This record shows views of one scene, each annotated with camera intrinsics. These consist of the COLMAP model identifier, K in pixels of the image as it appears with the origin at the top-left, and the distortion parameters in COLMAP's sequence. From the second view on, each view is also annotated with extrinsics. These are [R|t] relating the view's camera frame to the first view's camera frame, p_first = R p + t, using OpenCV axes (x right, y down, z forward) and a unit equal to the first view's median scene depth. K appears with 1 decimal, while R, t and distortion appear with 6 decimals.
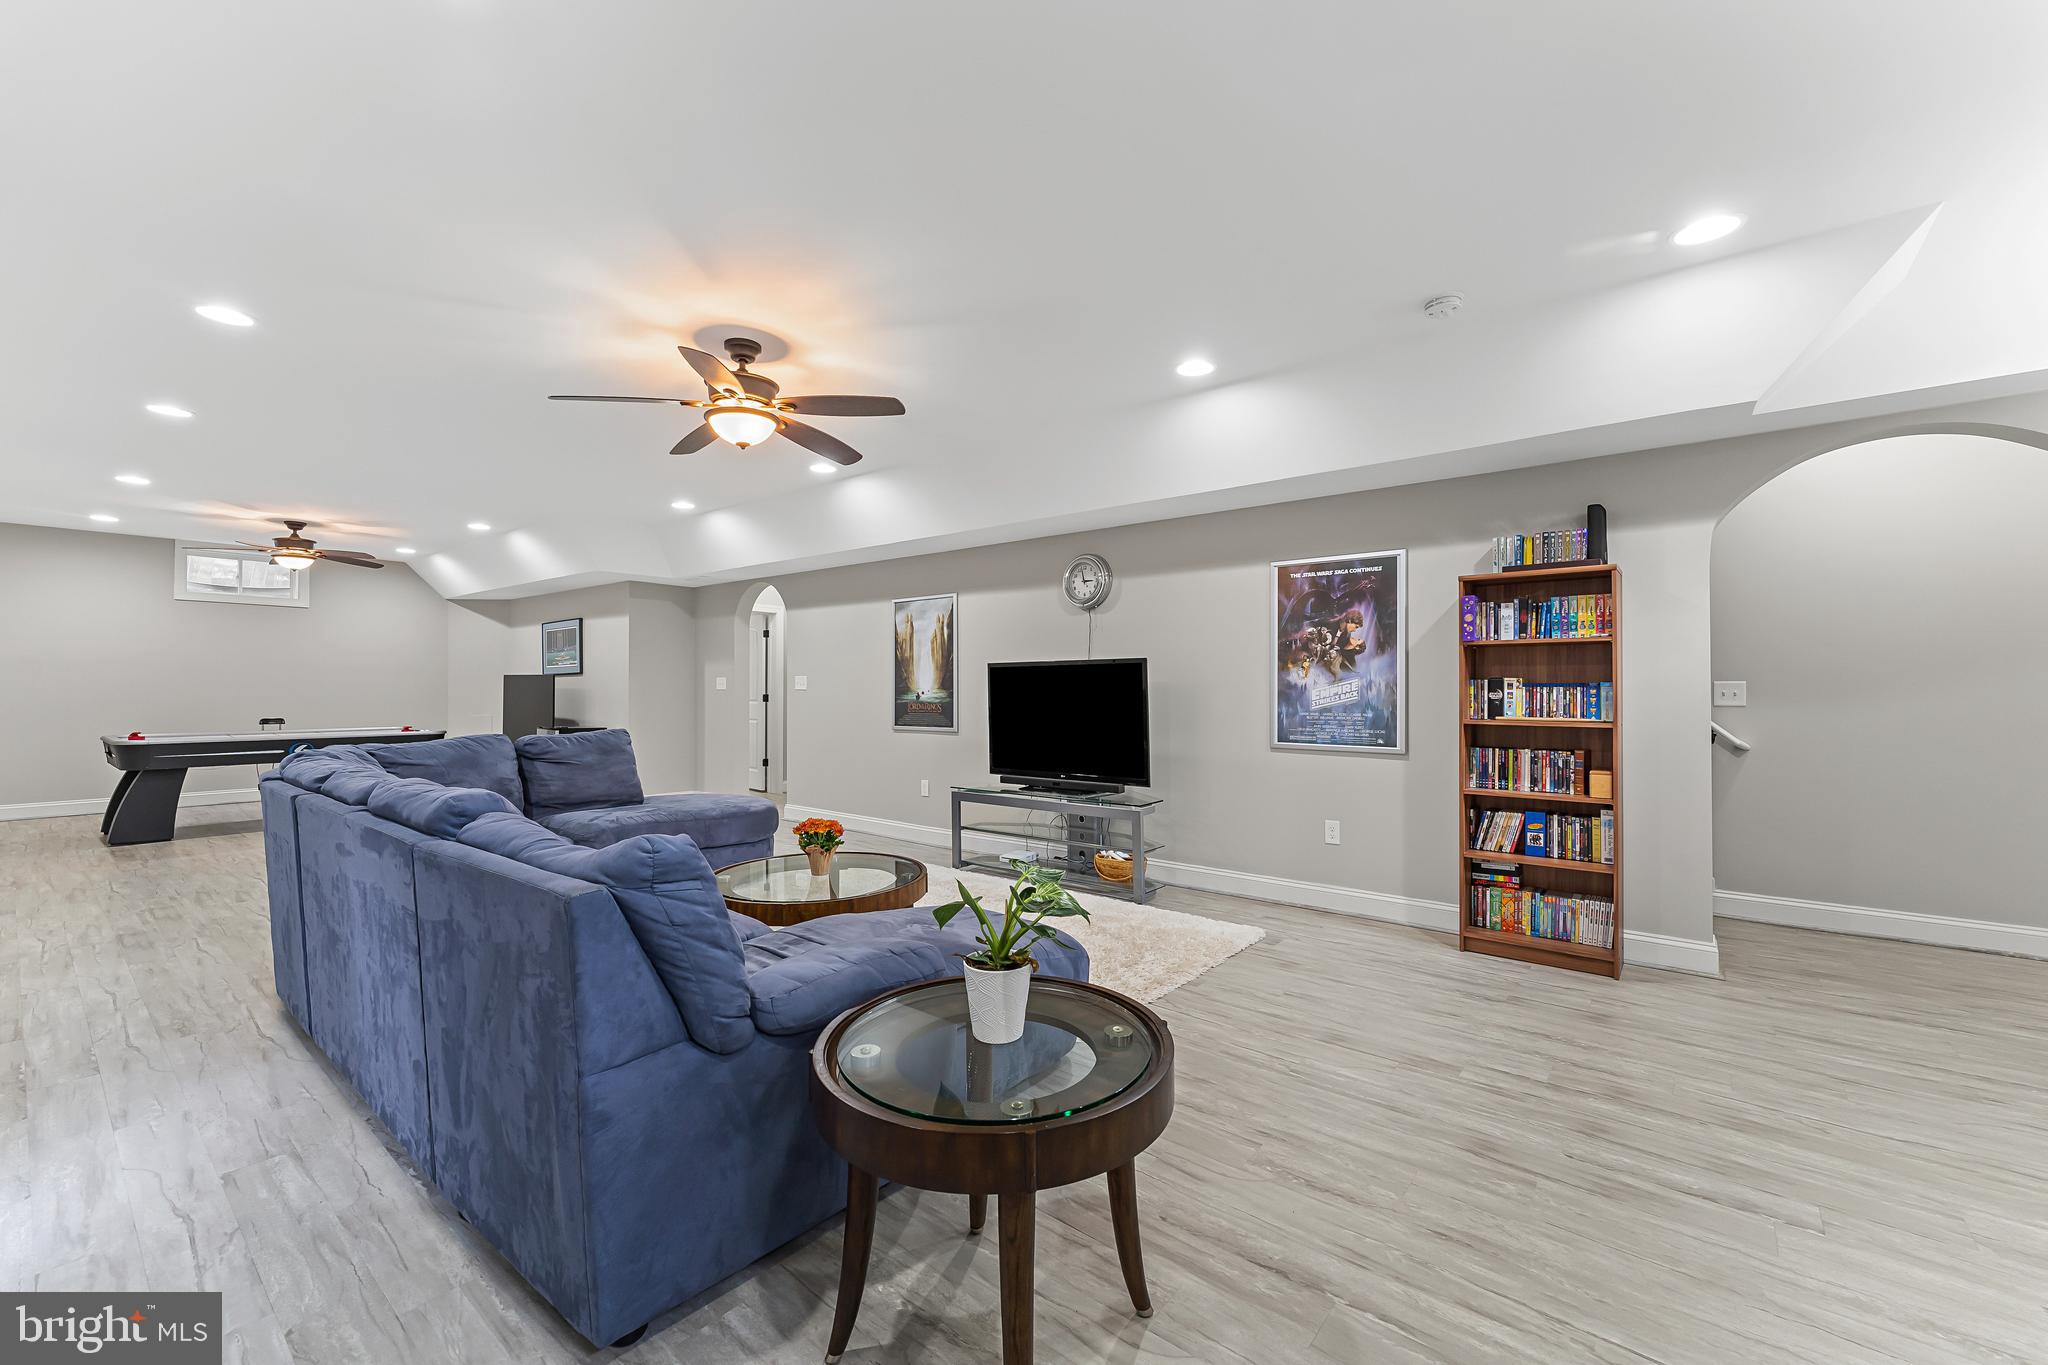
lens RADIAL K [[822.9, 0, 1030.6], [0, 822.9, 688.5], [0, 0, 1]] dist [0.001031, 0.000686]
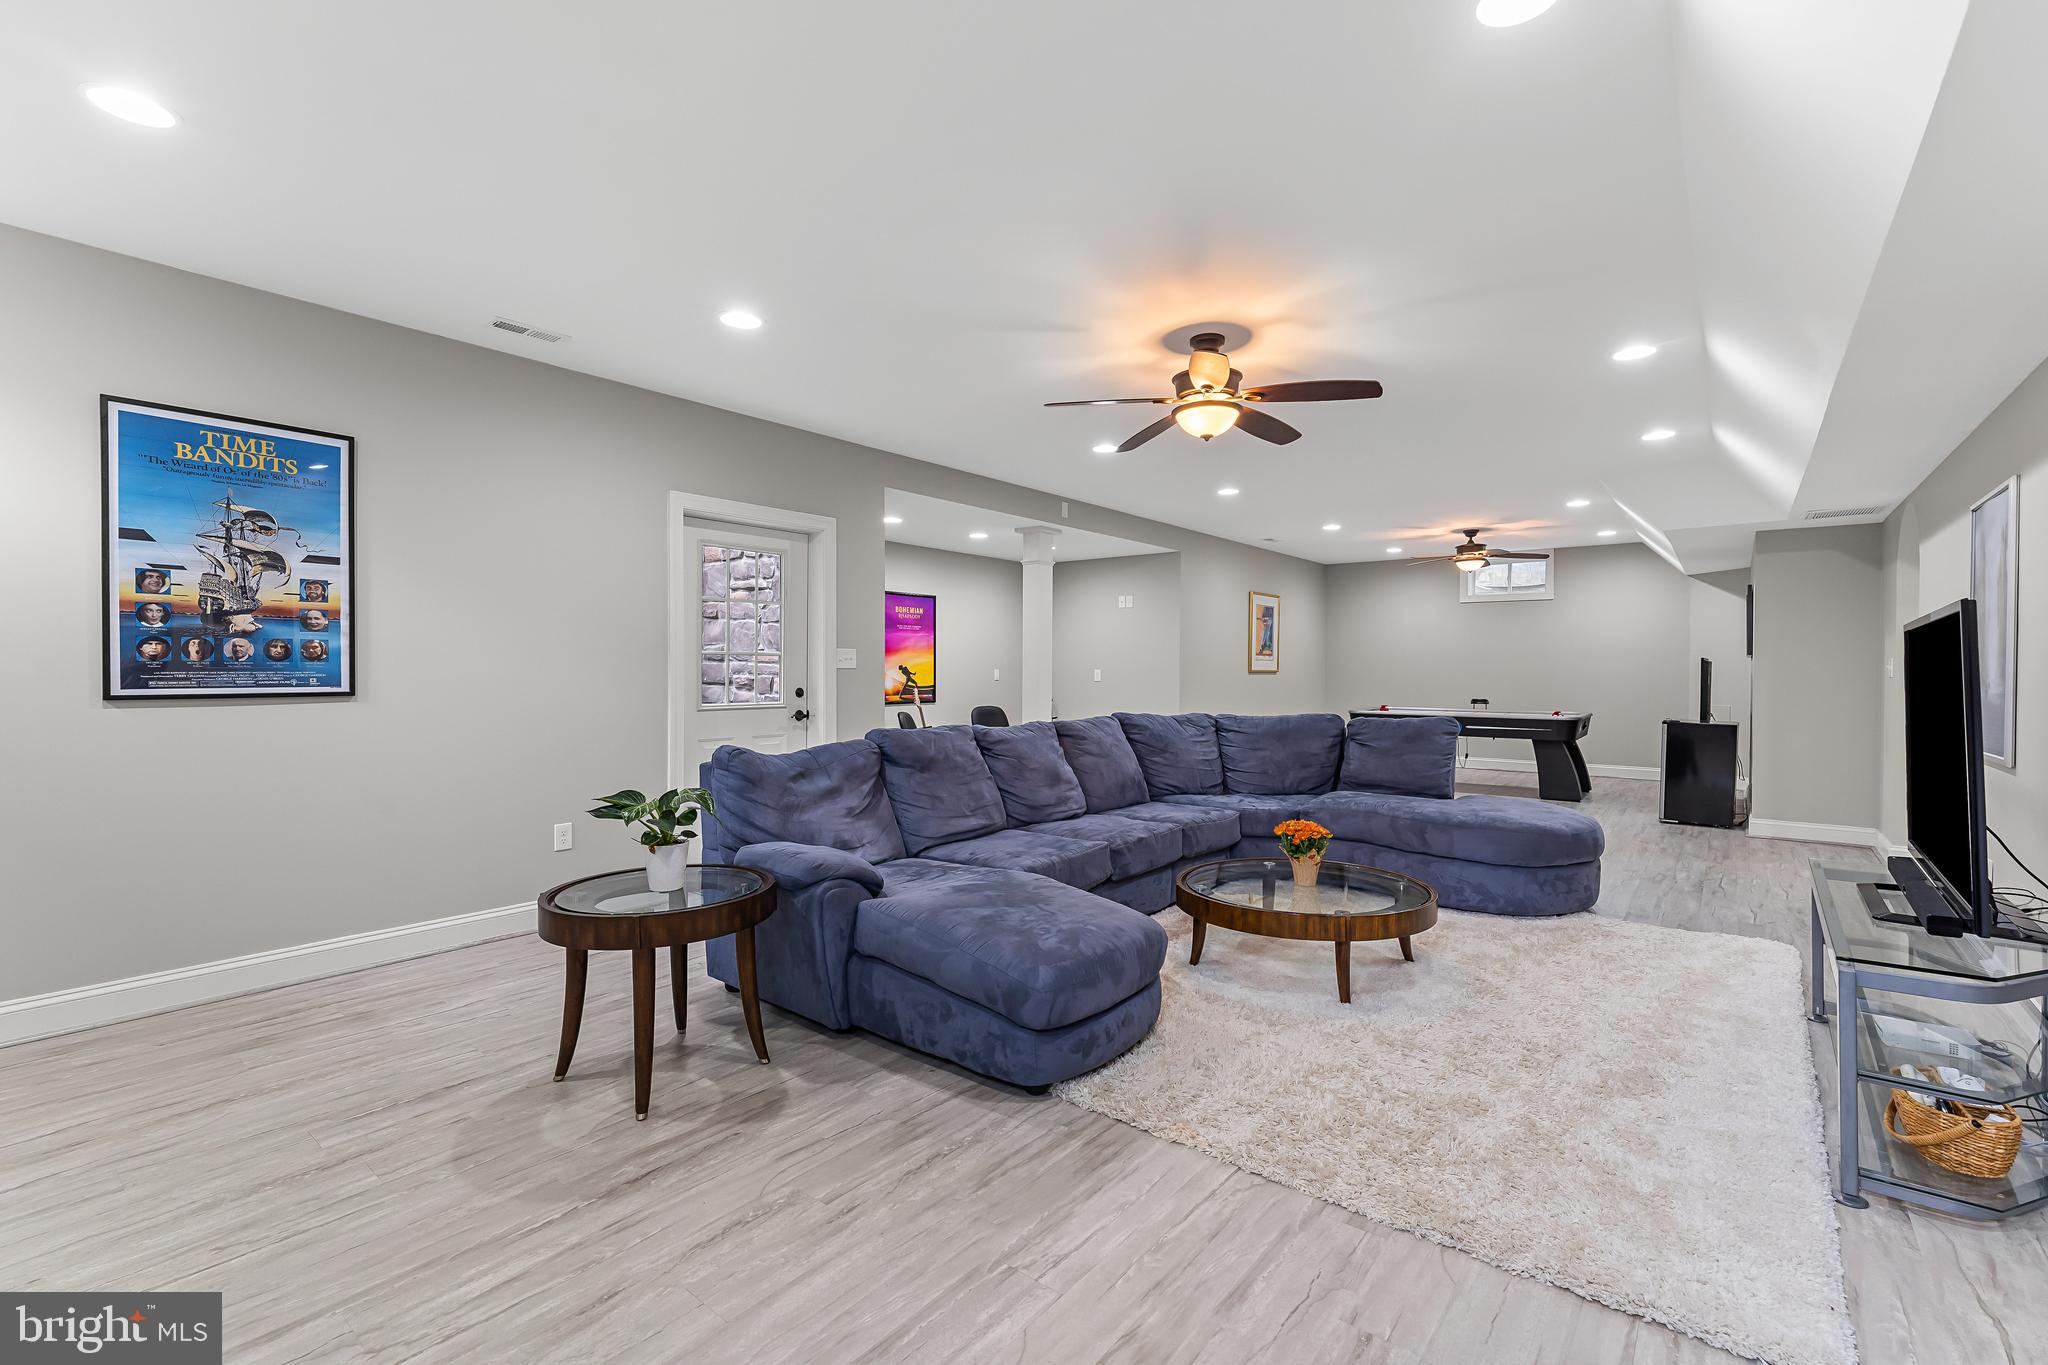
lens RADIAL K [[897.0, 0, 1024.2], [0, 897.0, 679.2], [0, 0, 1]] dist [-0.000100, 0.000104]
pose [[-0.000729, 0.007242, -0.999974, 0.575467], [-0.001099, 0.999973, 0.007242, -0.000449], [0.999999, 0.001105, -0.000721, 0.572540]]
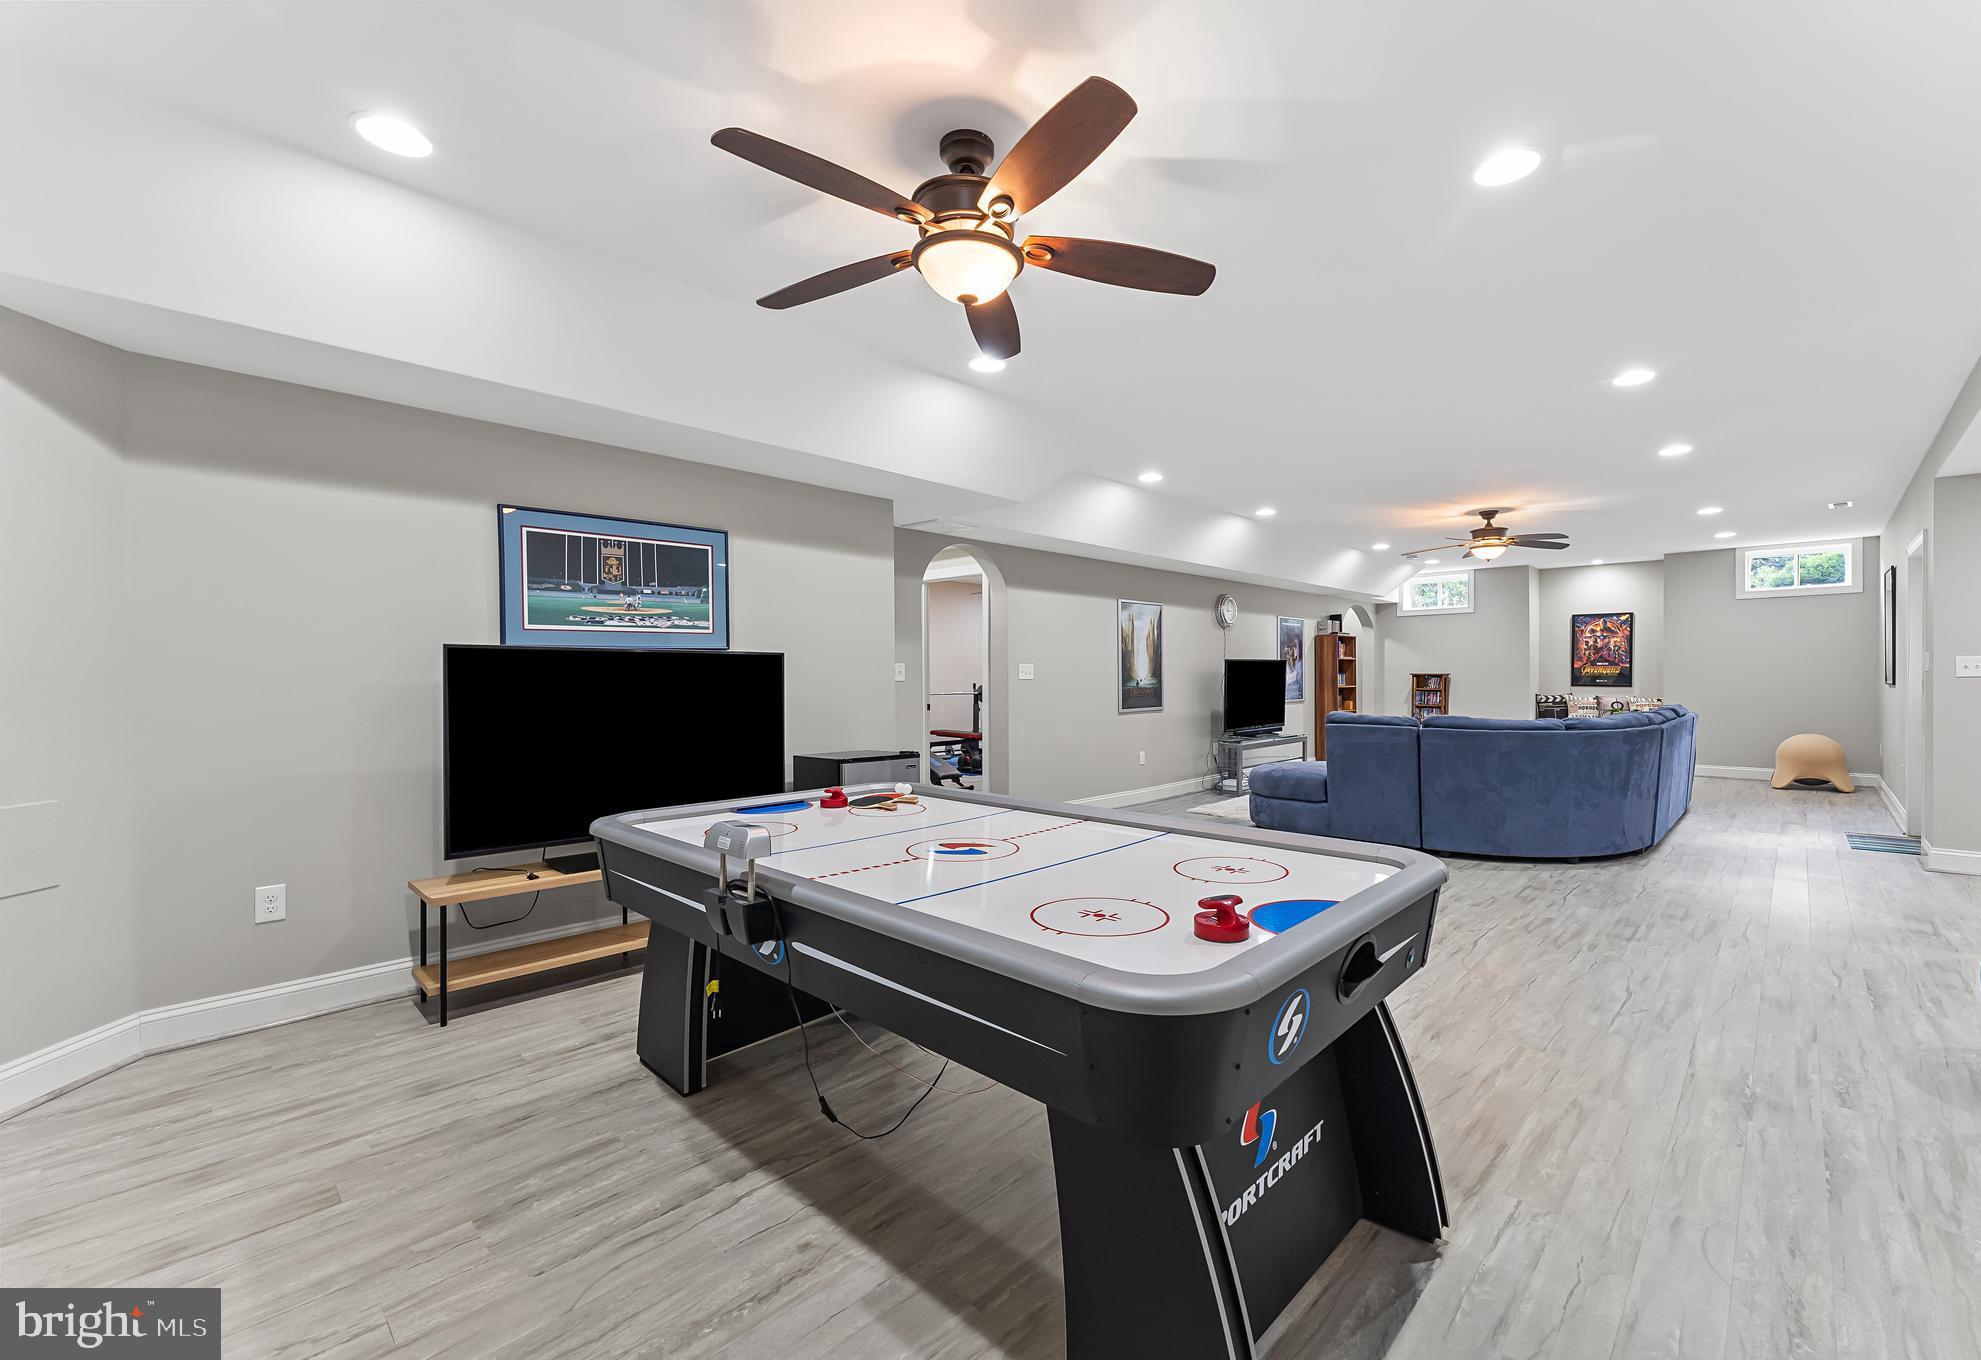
lens RADIAL K [[816.5, 0, 1023.2], [0, 816.5, 685.6], [0, 0, 1]] dist [0.000862, -0.000537]
pose [[0.077997, -0.011765, 0.996884, -1.887356], [0.008730, 0.999900, 0.011118, -0.002766], [-0.996915, 0.007836, 0.078091, 1.508590]]
